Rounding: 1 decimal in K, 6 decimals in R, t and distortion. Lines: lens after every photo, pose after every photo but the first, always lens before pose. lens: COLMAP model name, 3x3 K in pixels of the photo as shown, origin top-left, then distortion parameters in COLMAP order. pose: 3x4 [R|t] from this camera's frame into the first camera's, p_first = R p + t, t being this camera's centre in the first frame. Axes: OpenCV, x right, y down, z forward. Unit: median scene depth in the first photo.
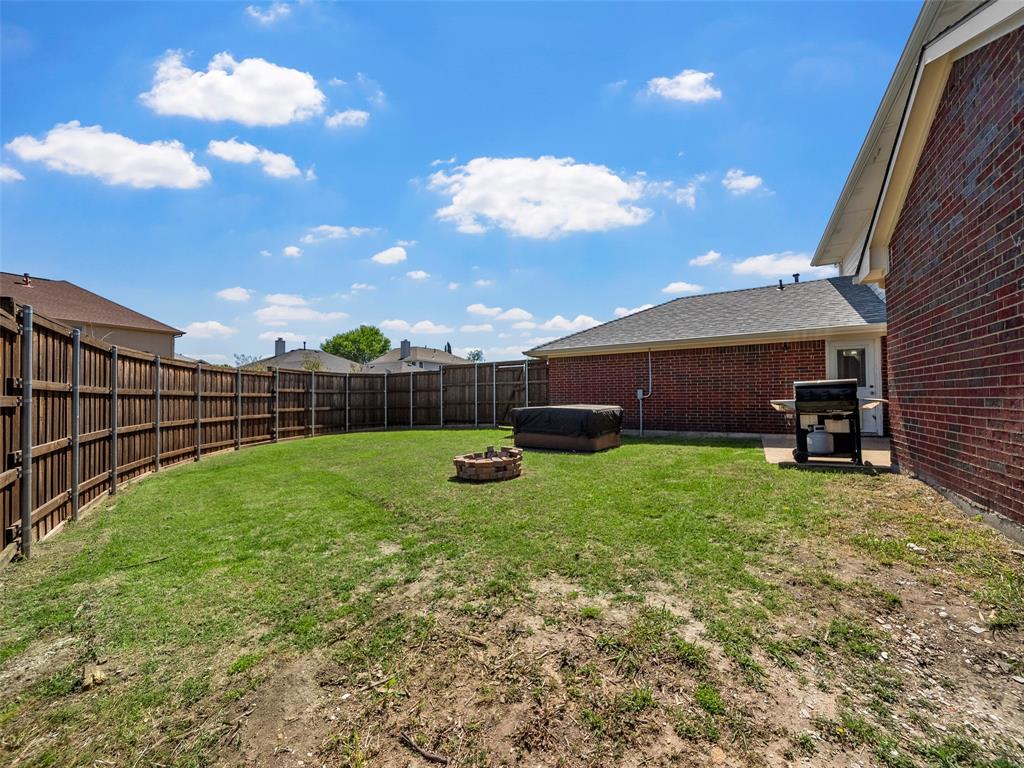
lens RADIAL K [[399.4, 0, 512.5], [0, 399.4, 380.2], [0, 0, 1]] dist [-0.004613, -0.000138]
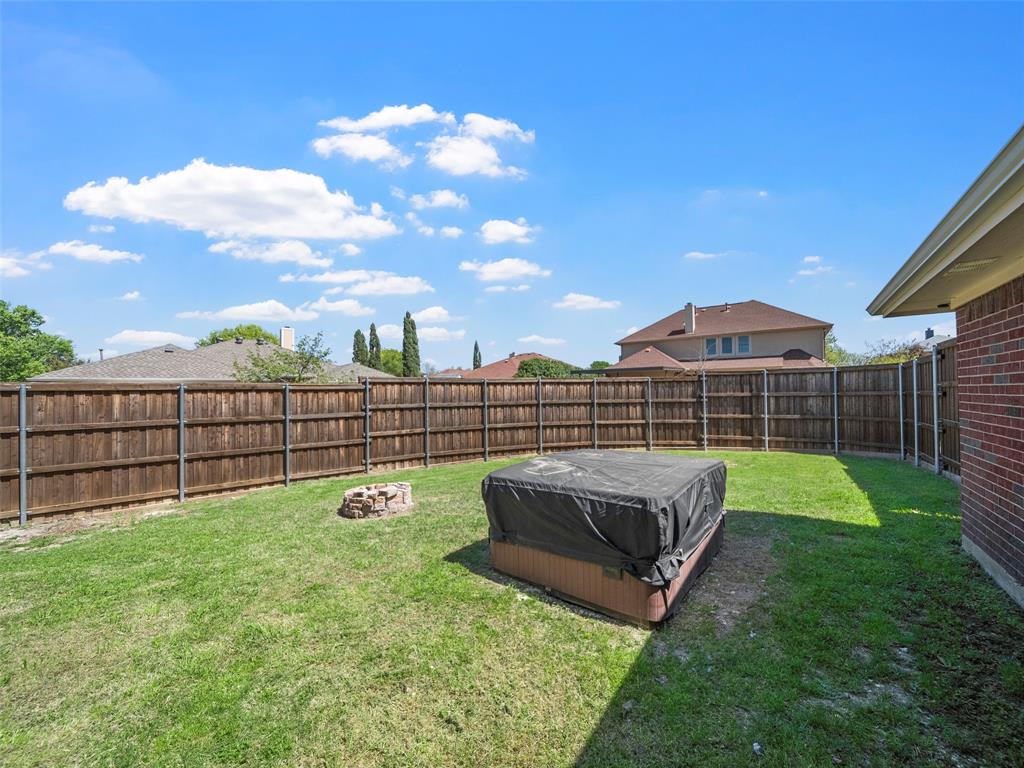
lens RADIAL K [[399.4, 0, 512.5], [0, 399.4, 380.2], [0, 0, 1]] dist [-0.004613, -0.000138]
pose [[-0.073629, -0.025990, -0.996947, 0.393135], [0.057502, 0.997887, -0.030261, -0.007554], [0.995627, -0.059555, -0.071979, 0.623148]]
